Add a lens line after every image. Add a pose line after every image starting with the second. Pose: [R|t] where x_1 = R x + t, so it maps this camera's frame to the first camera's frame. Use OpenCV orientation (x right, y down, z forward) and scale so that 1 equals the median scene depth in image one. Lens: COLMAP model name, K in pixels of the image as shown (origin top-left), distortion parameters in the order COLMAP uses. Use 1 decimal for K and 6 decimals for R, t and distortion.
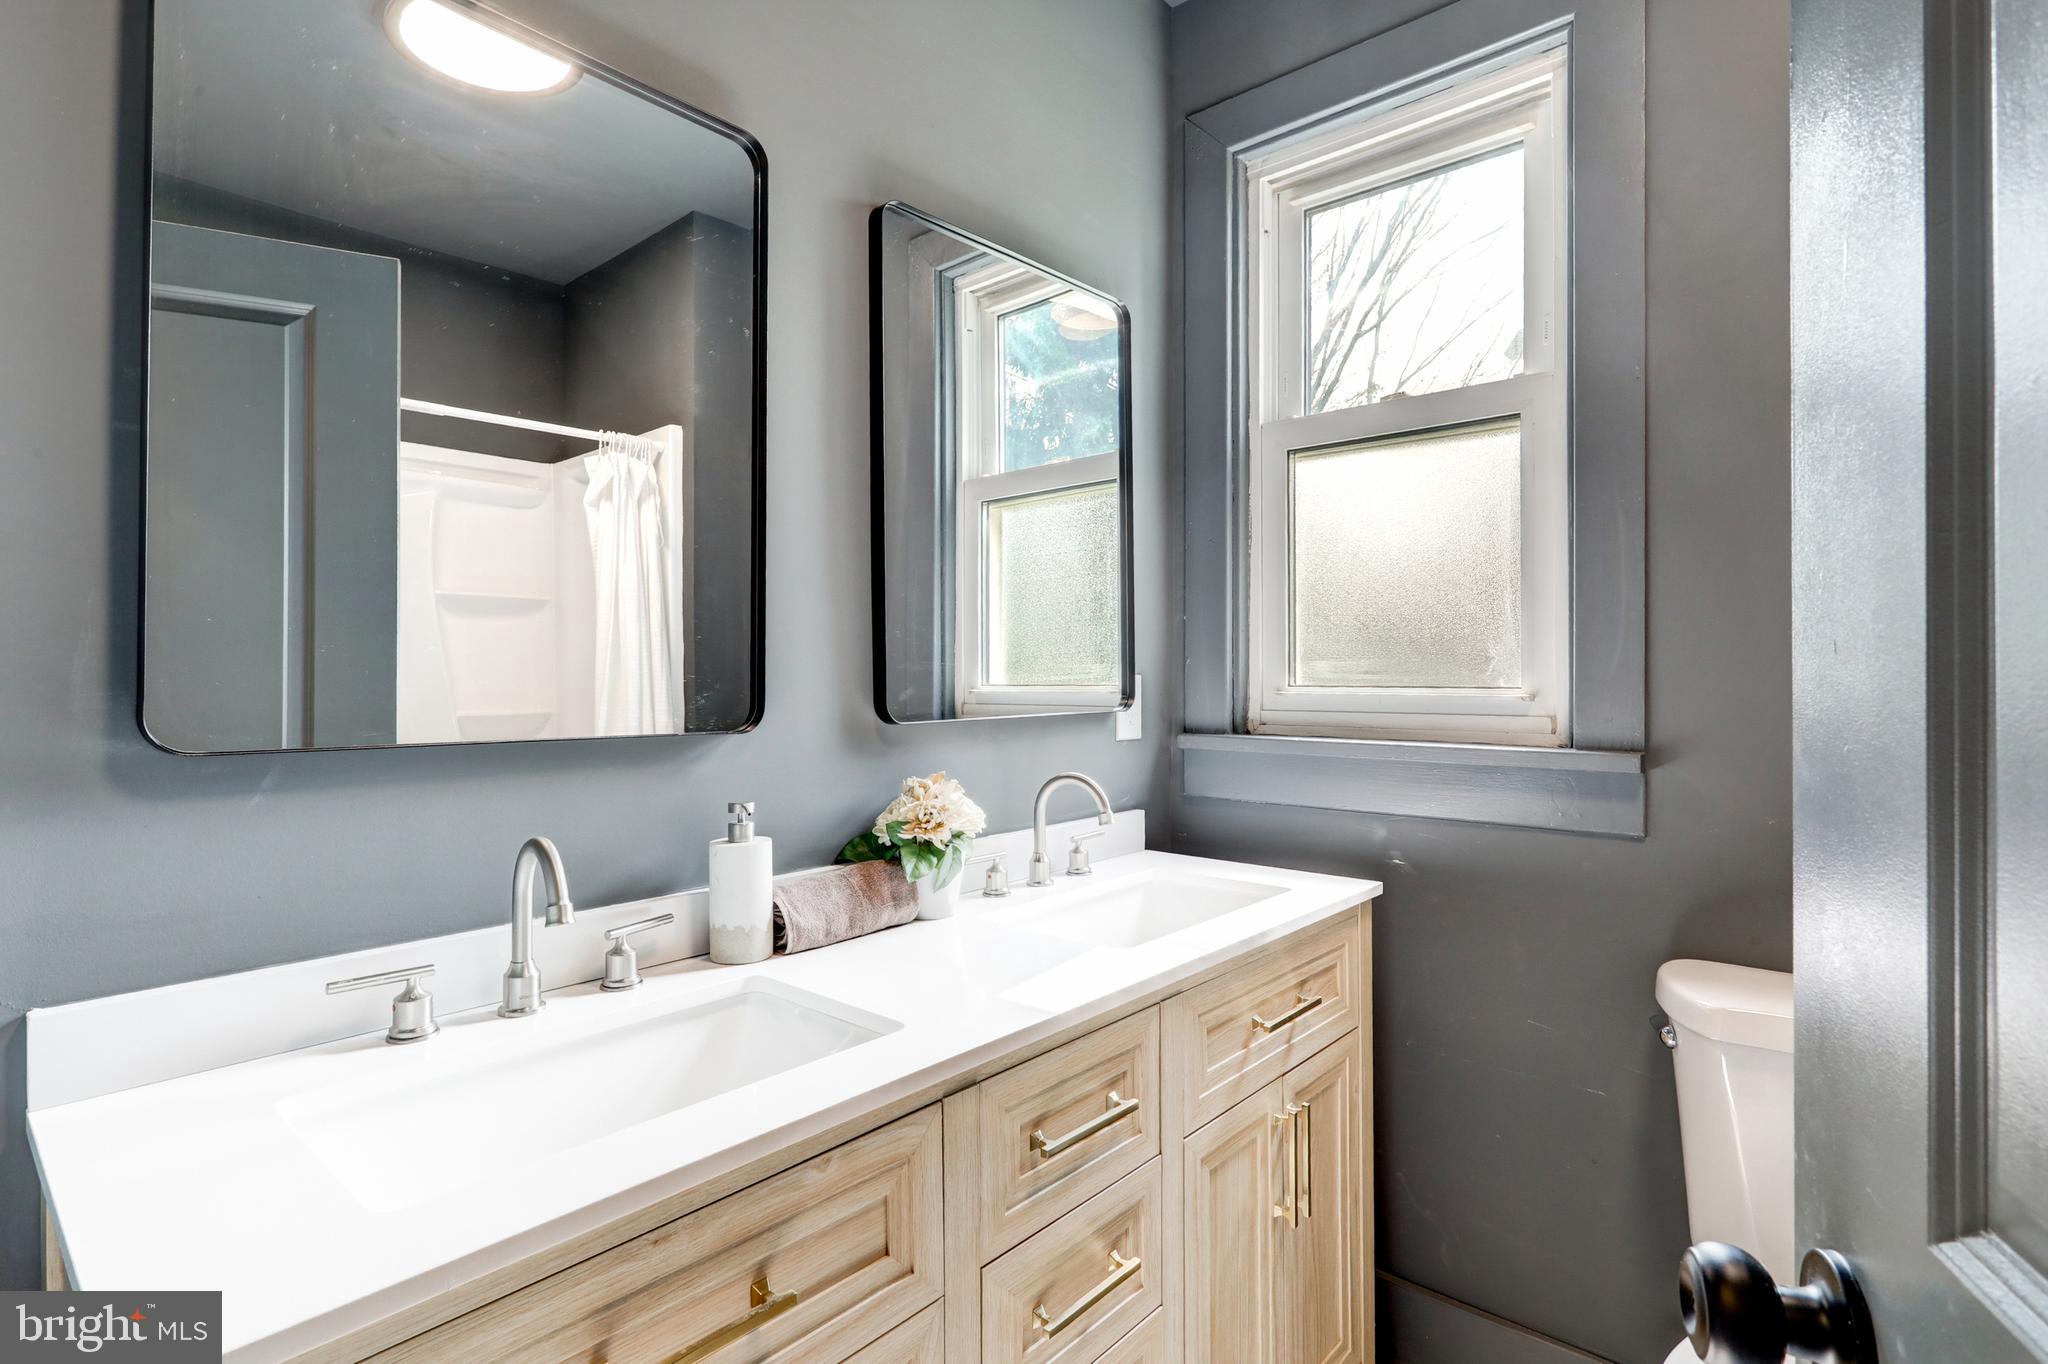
lens RADIAL K [[1025.9, 0, 1021.7], [0, 1025.9, 683.0], [0, 0, 1]] dist [-0.012612, -0.000197]
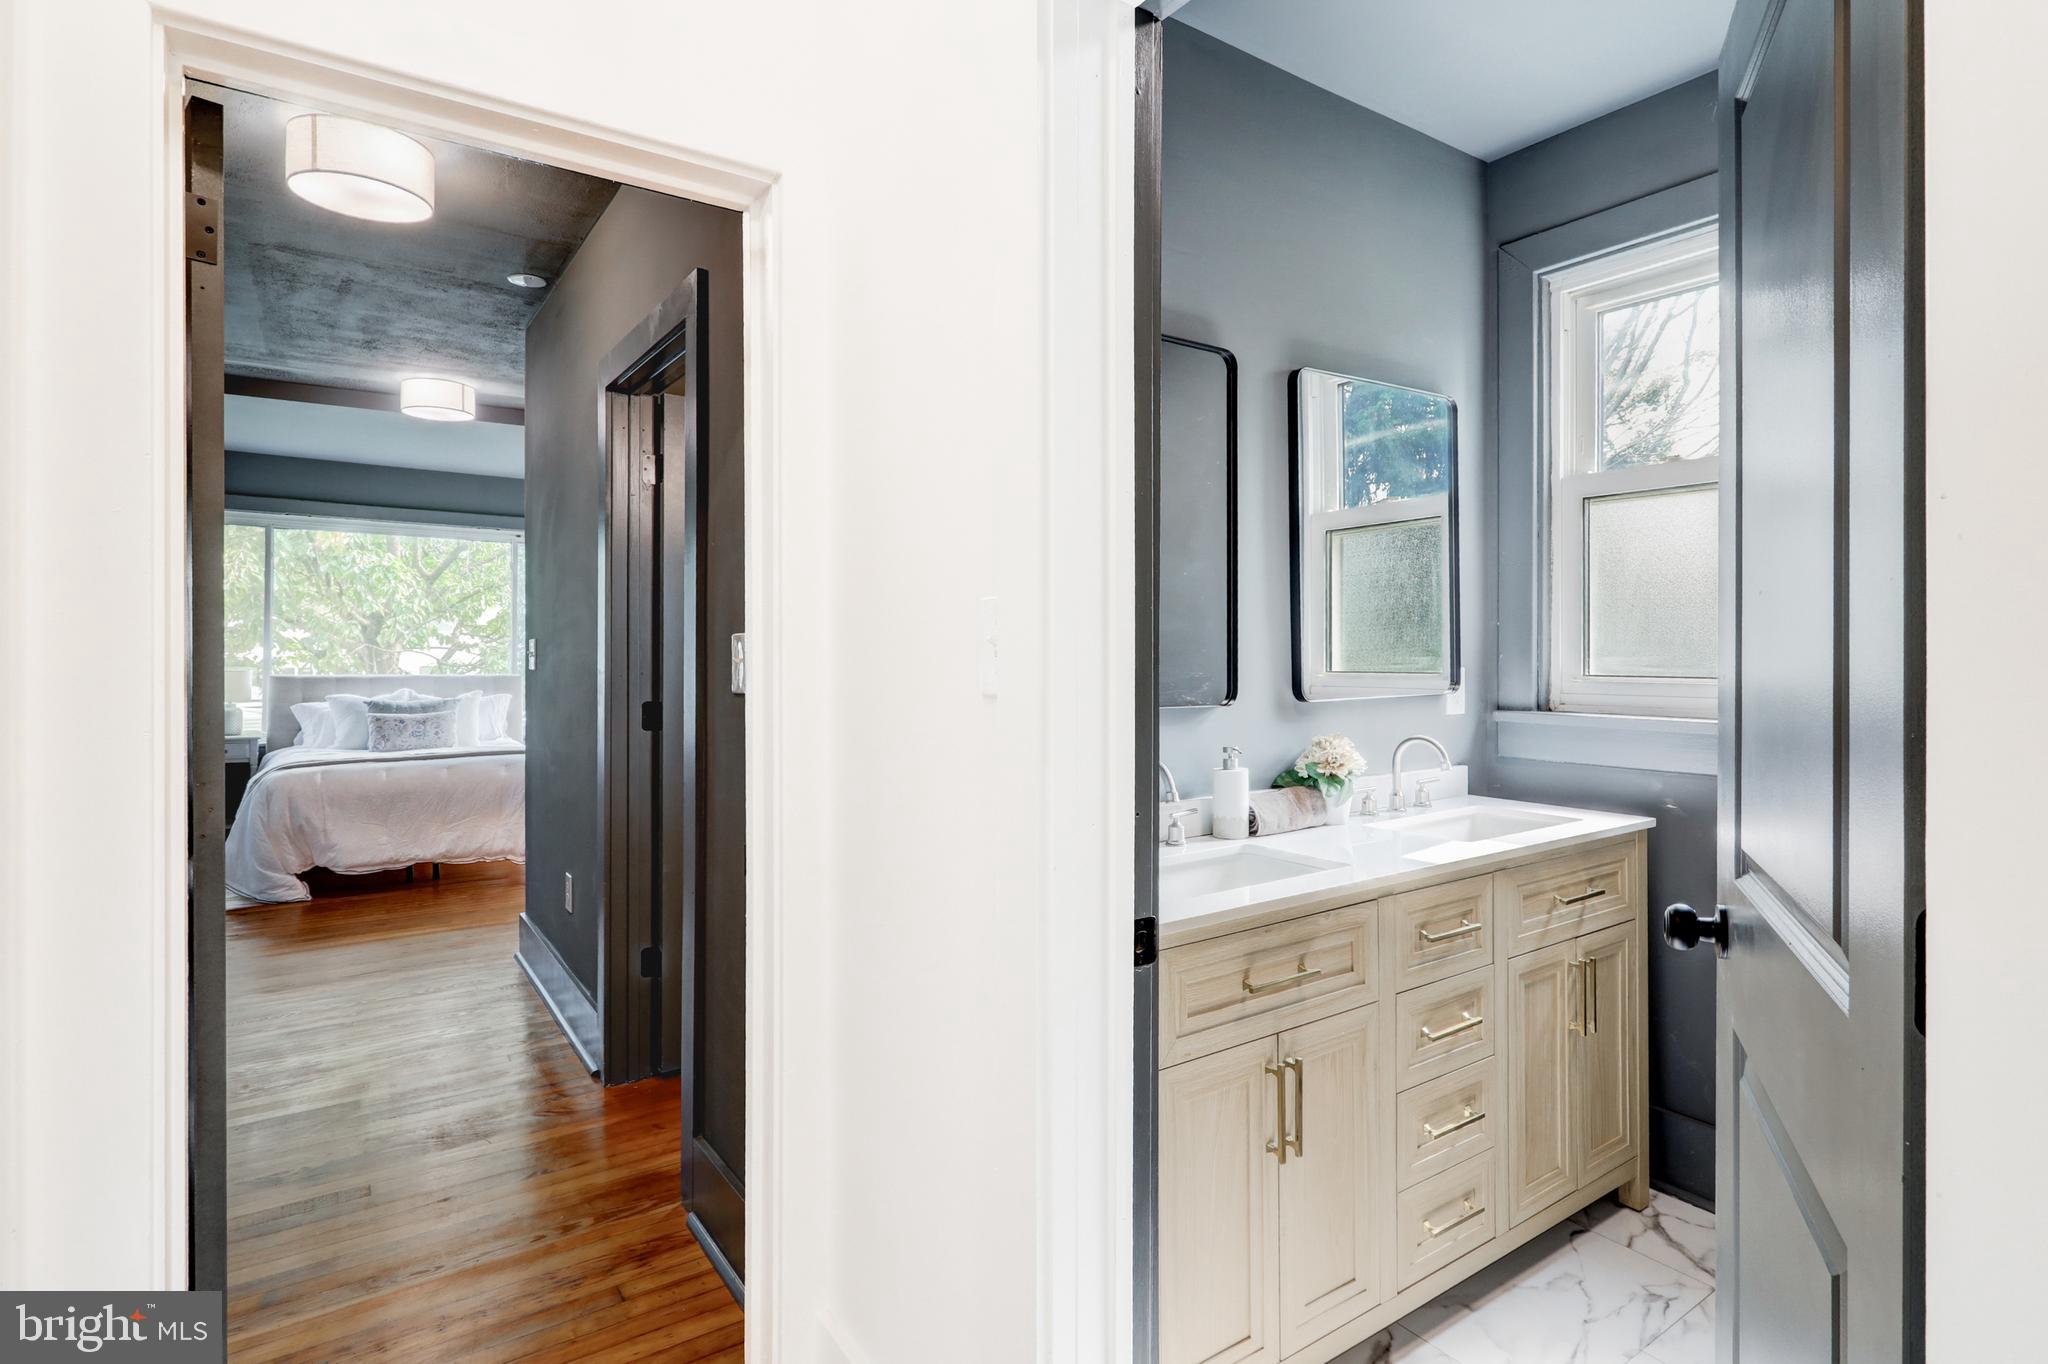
lens RADIAL K [[1025.9, 0, 1021.5], [0, 1025.9, 667.3], [0, 0, 1]] dist [-0.012612, -0.000197]
pose [[0.967058, -0.000334, -0.254558, -0.153802], [0.002263, 0.999971, 0.007285, -0.027595], [0.254548, -0.007621, 0.967030, -0.669619]]
